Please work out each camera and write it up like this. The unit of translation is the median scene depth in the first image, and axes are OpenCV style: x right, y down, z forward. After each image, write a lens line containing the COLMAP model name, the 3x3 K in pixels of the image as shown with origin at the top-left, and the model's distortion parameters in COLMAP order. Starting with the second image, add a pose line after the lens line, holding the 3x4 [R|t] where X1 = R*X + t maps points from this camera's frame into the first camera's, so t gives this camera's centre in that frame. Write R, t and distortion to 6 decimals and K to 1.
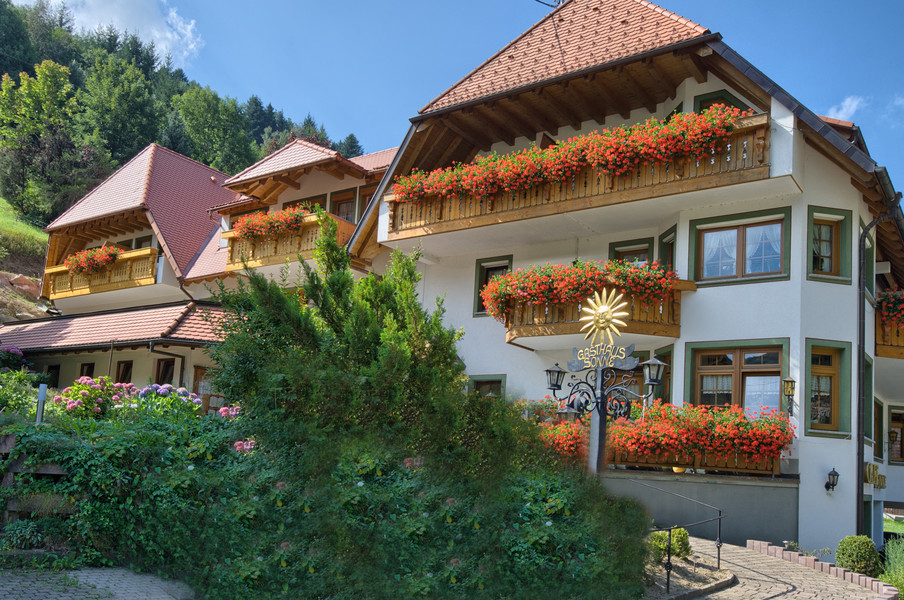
lens RADIAL K [[739.2, 0, 452.1], [0, 739.2, 383.0], [0, 0, 1]] dist [0.034359, -0.014935]
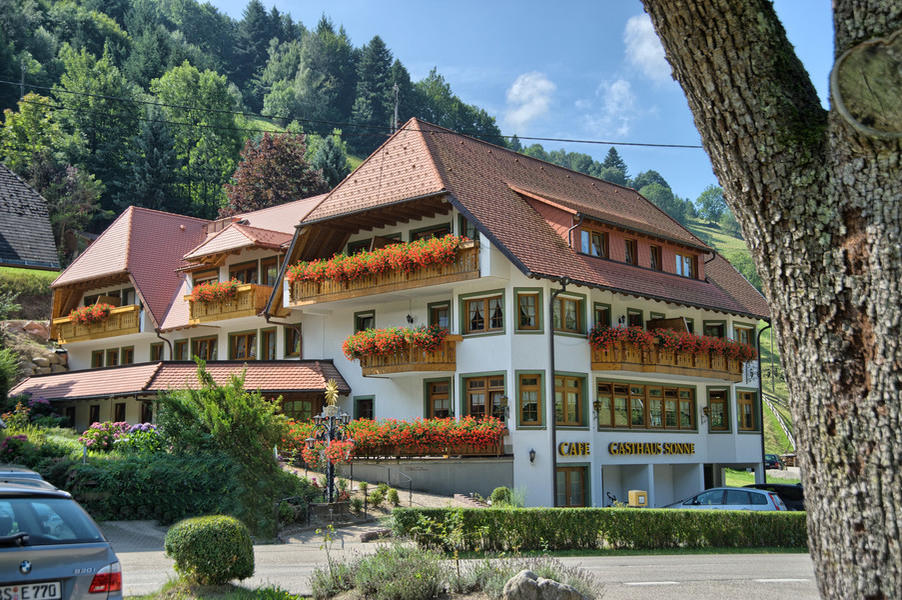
lens RADIAL K [[1084.1, 0, 451.0], [0, 1084.1, 300.0], [0, 0, 1]] dist [0.113506, 0.055456]
pose [[0.988122, -0.088535, -0.125606, 0.437877], [0.085582, 0.995917, -0.028721, -0.106253], [0.127636, 0.017630, 0.991664, -0.941974]]
